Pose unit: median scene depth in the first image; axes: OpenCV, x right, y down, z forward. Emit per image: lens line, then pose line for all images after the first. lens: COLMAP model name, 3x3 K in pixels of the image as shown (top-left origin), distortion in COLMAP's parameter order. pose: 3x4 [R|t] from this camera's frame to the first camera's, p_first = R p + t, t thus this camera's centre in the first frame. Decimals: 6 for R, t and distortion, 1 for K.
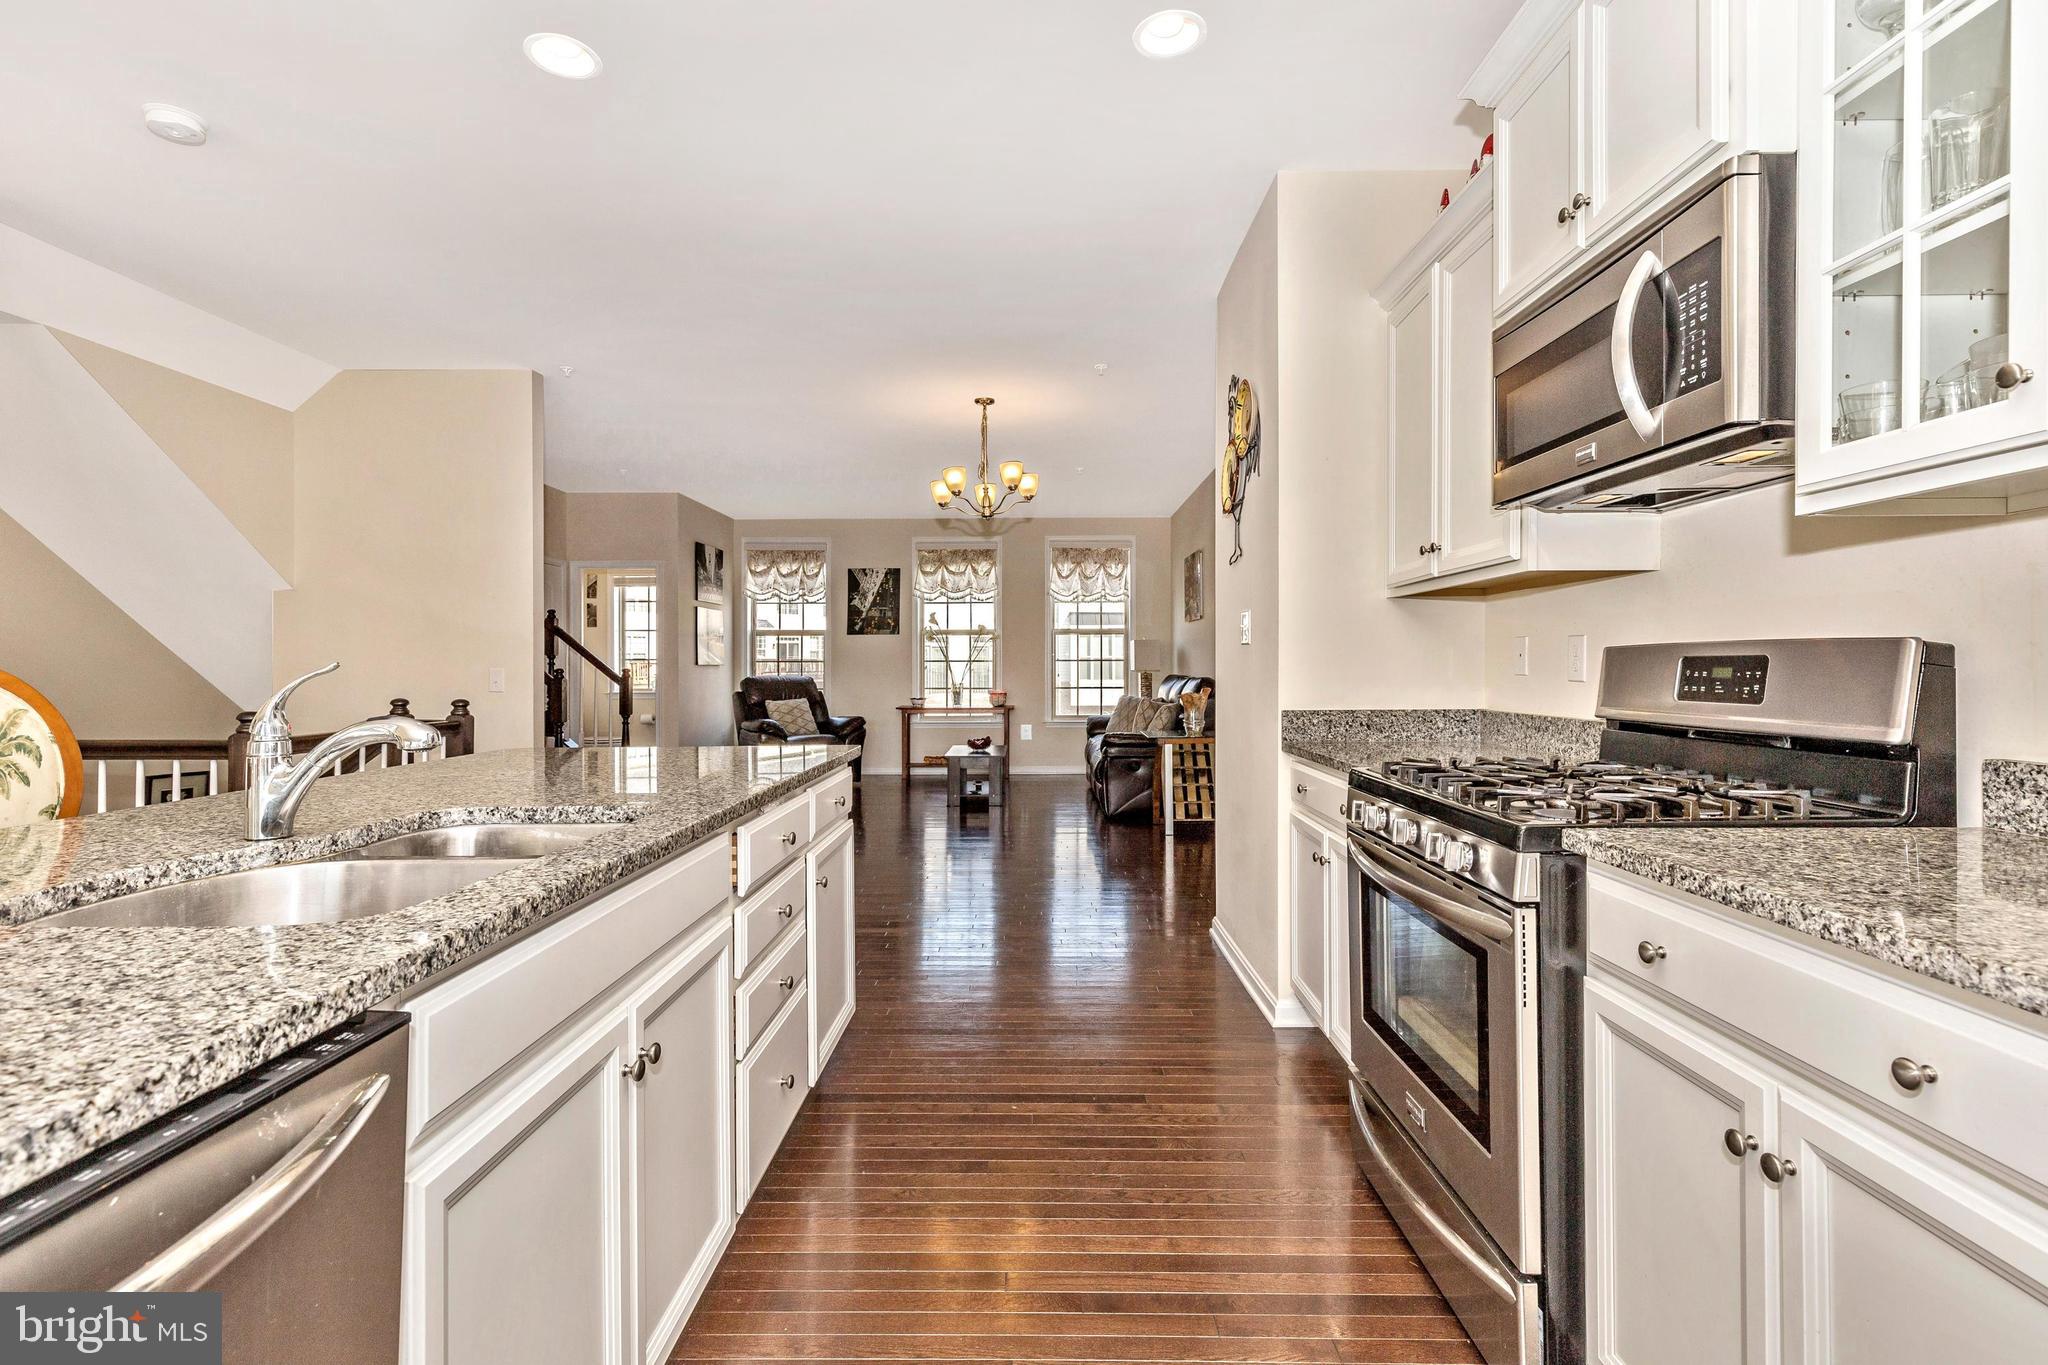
lens RADIAL K [[936.2, 0, 1023.3], [0, 936.2, 673.5], [0, 0, 1]] dist [0.003523, 0.000455]
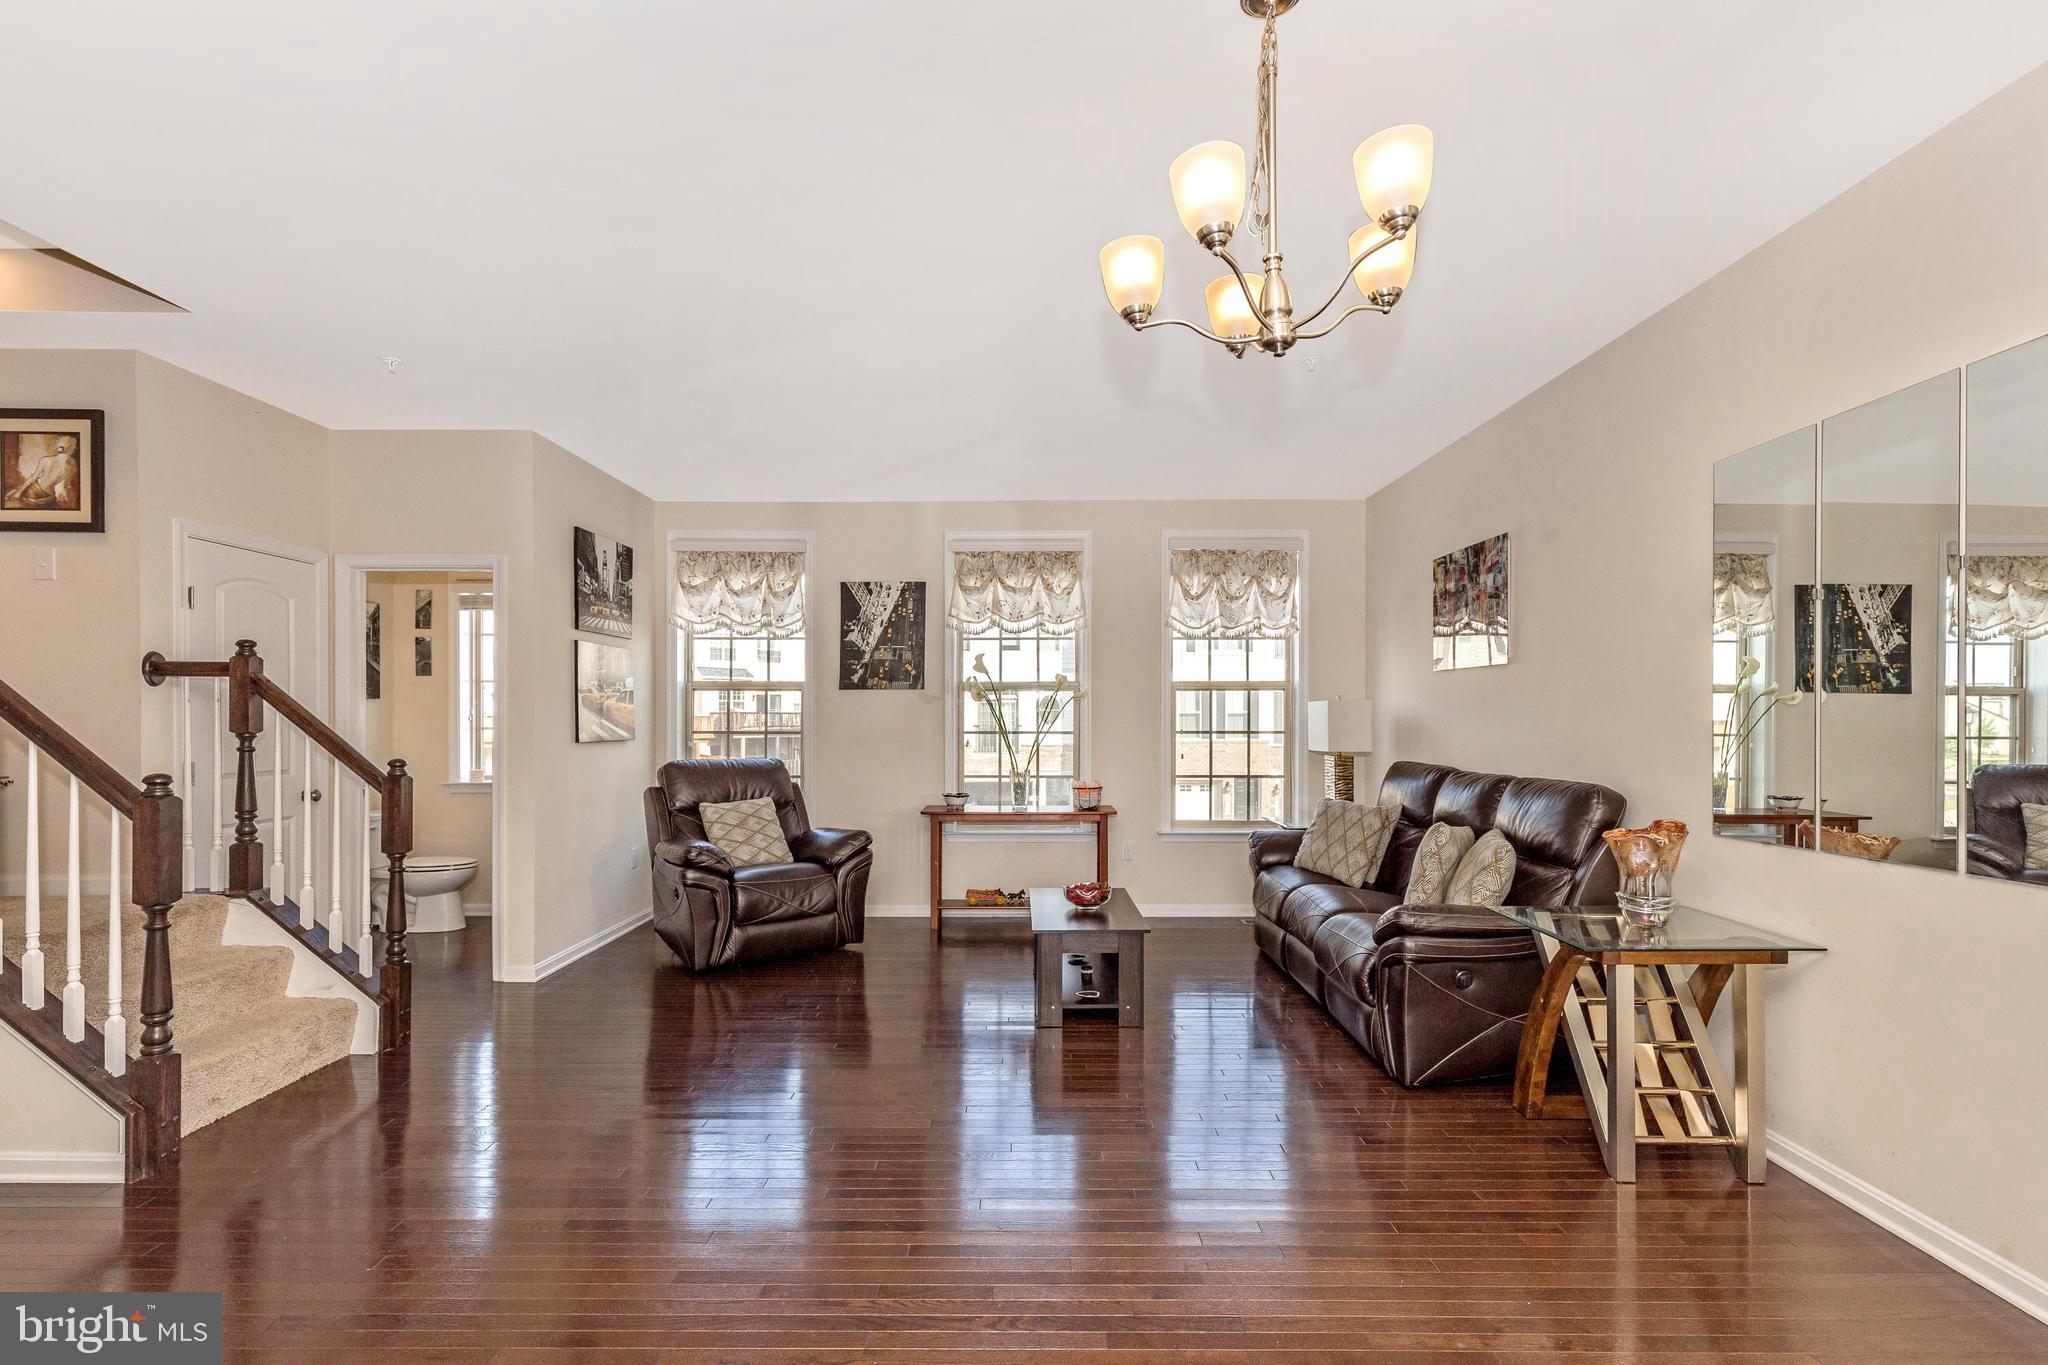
lens RADIAL K [[922.9, 0, 1026.4], [0, 922.9, 731.6], [0, 0, 1]] dist [-0.000472, 0.000032]
pose [[0.999863, 0.002225, 0.016402, -0.077810], [-0.002377, 0.999955, 0.009216, -0.020345], [-0.016380, -0.009254, 0.999823, 0.405101]]
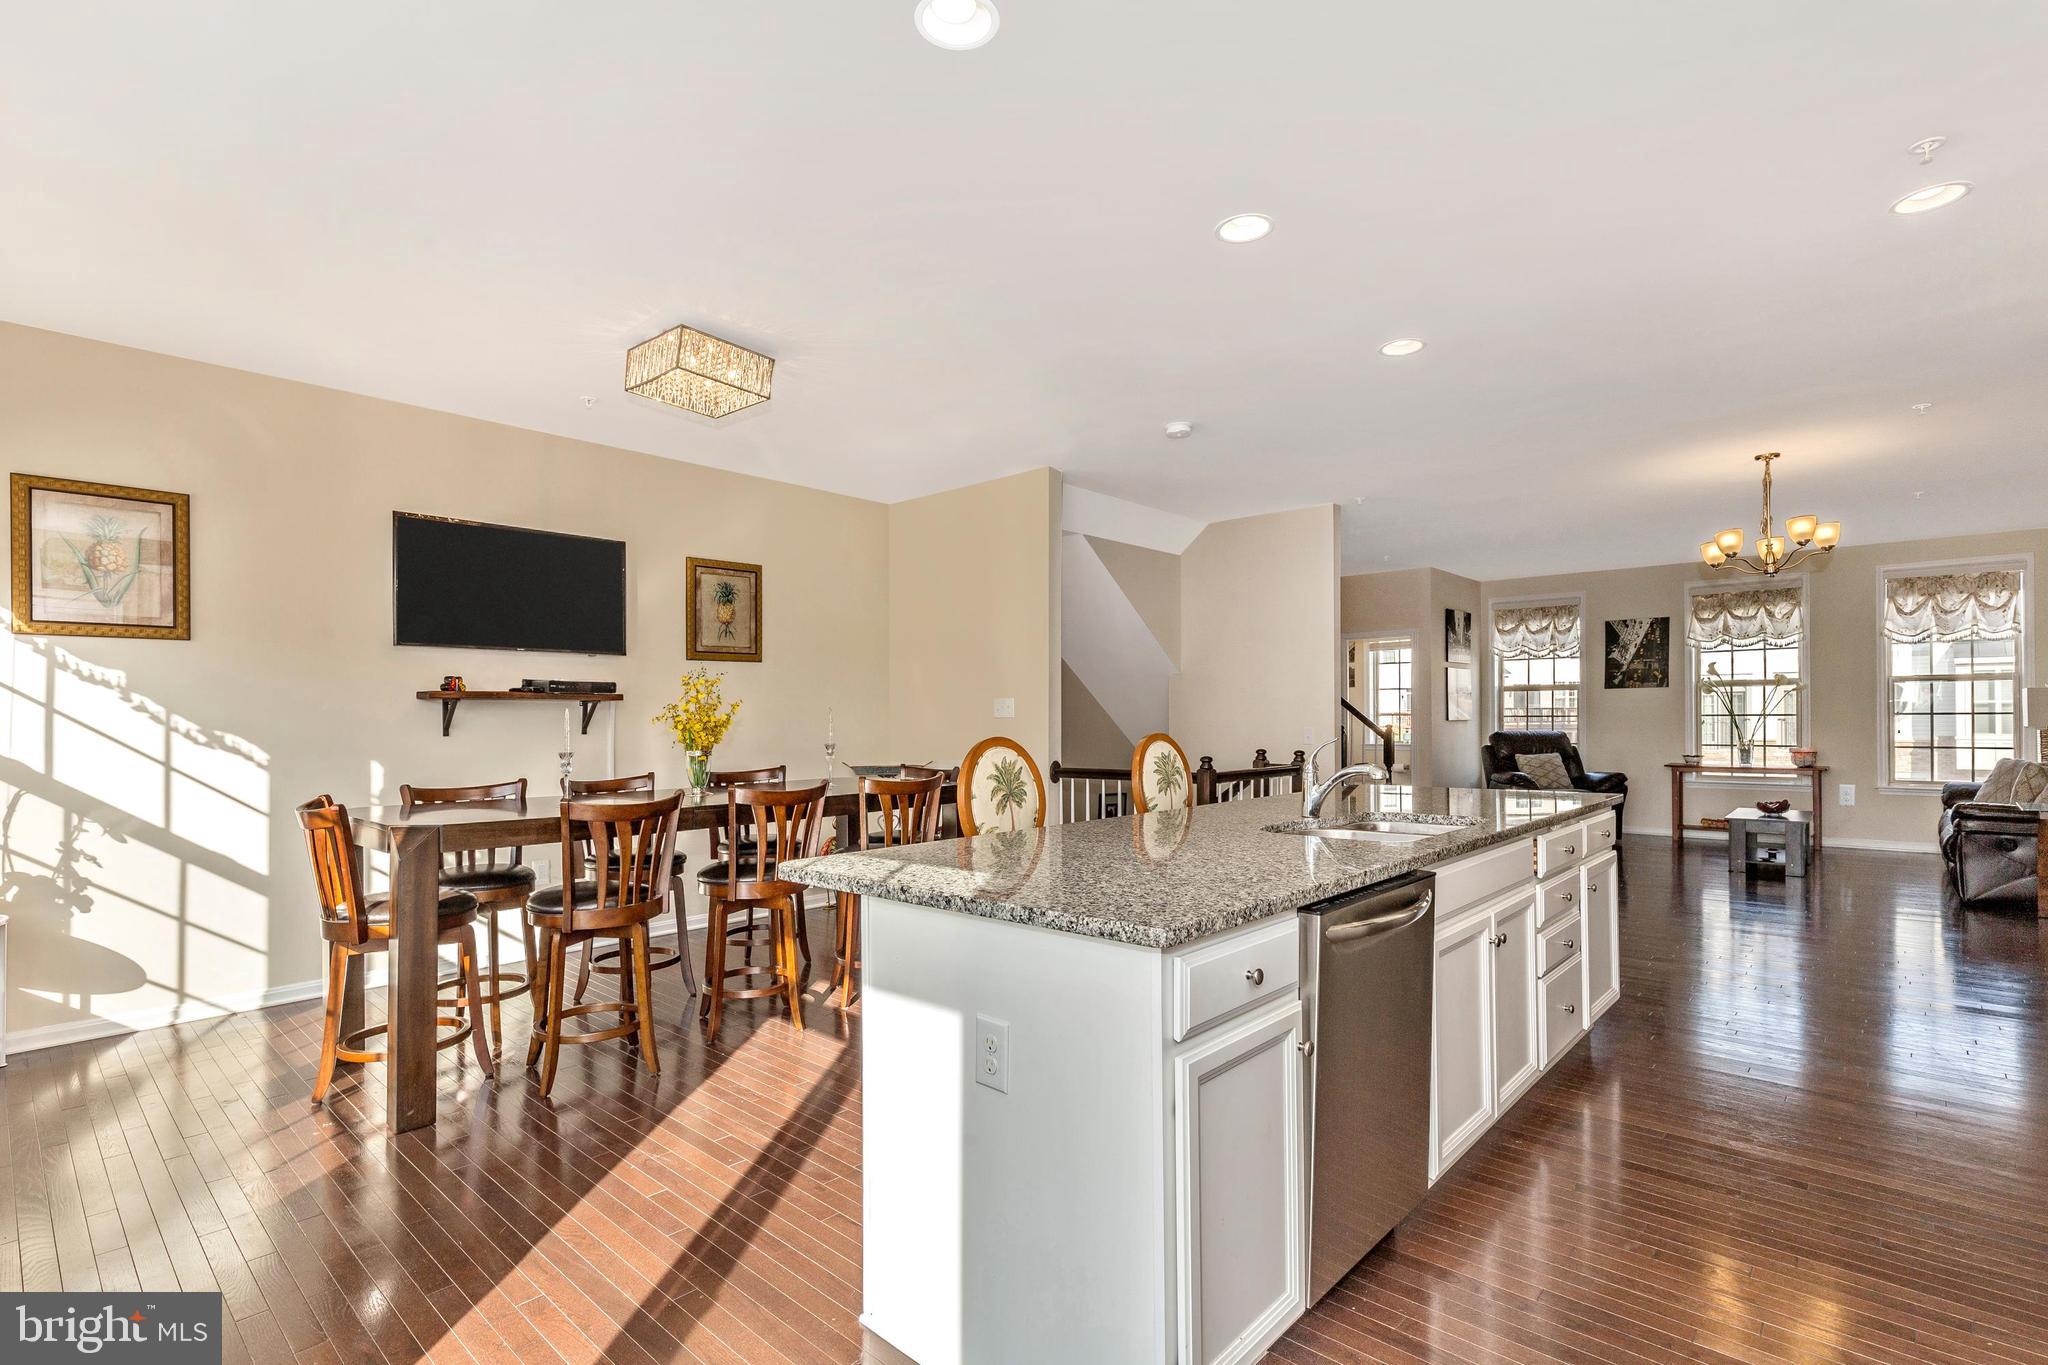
lens RADIAL K [[950.8, 0, 1031.6], [0, 950.8, 713.4], [0, 0, 1]] dist [0.004669, 0.001229]
pose [[0.748325, -0.006050, -0.663304, 0.024743], [-0.000375, 0.999954, -0.009543, -0.006137], [0.663332, 0.007390, 0.748289, -0.147495]]
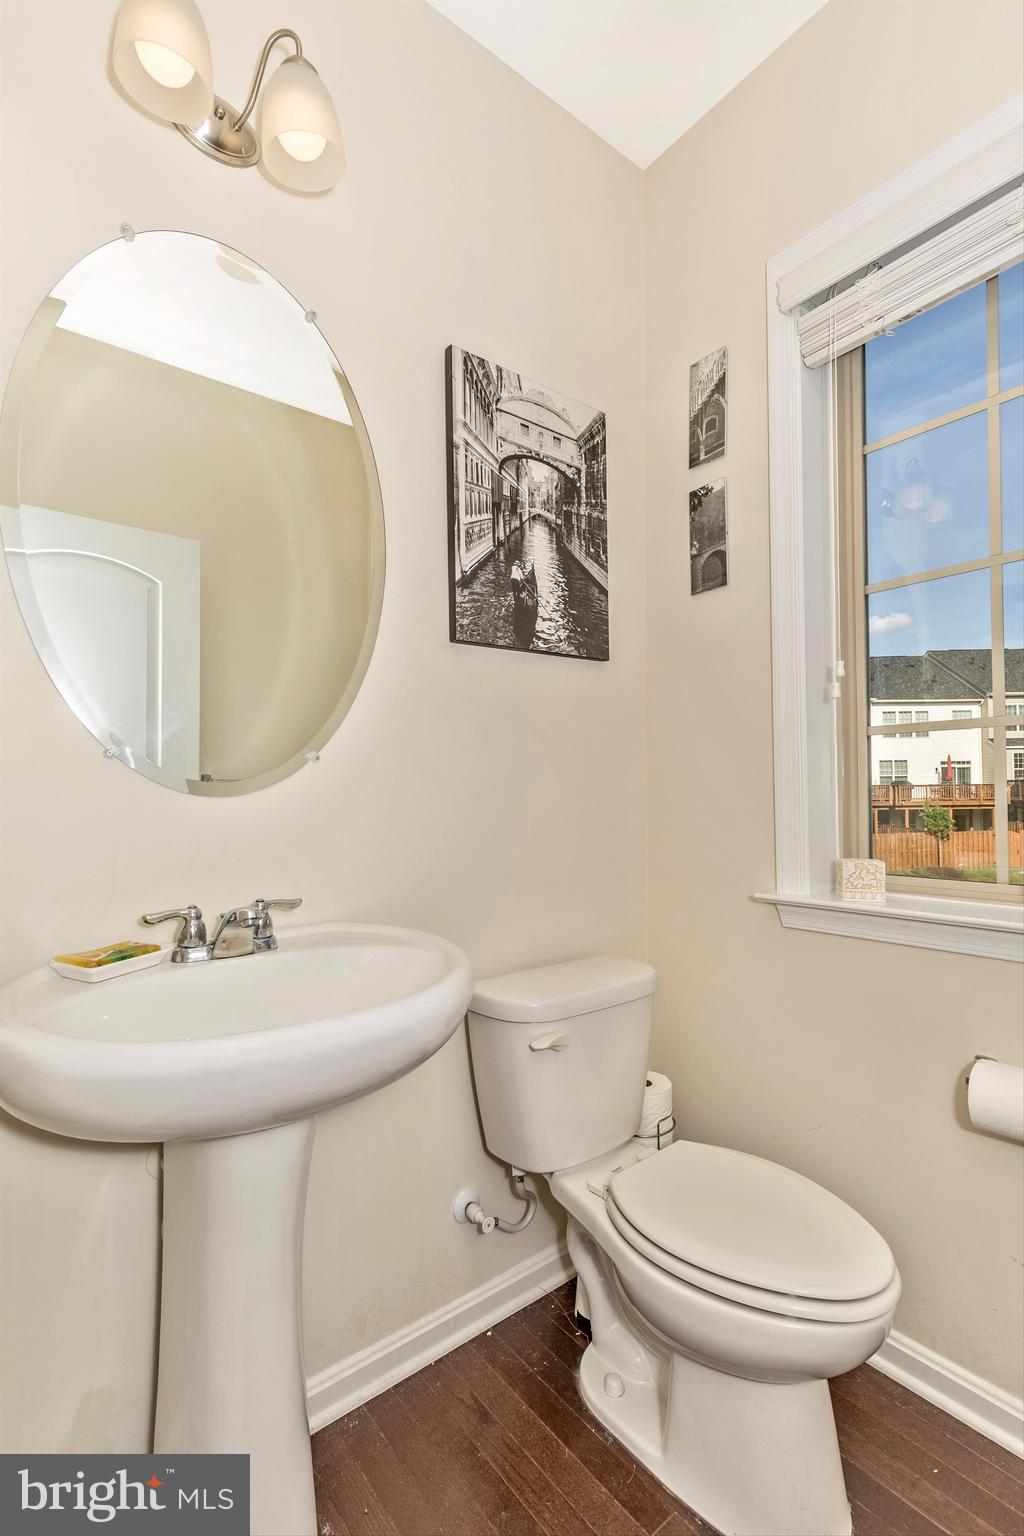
lens RADIAL K [[702.2, 0, 512.0], [0, 702.2, 768.0], [0, 0, 1]] dist [0.003523, 0.000455]
pose [[0.626519, -0.023076, -0.779064, -0.377536], [0.003569, 0.999636, -0.026739, -0.003834], [0.779398, 0.013973, 0.626374, 0.899591]]
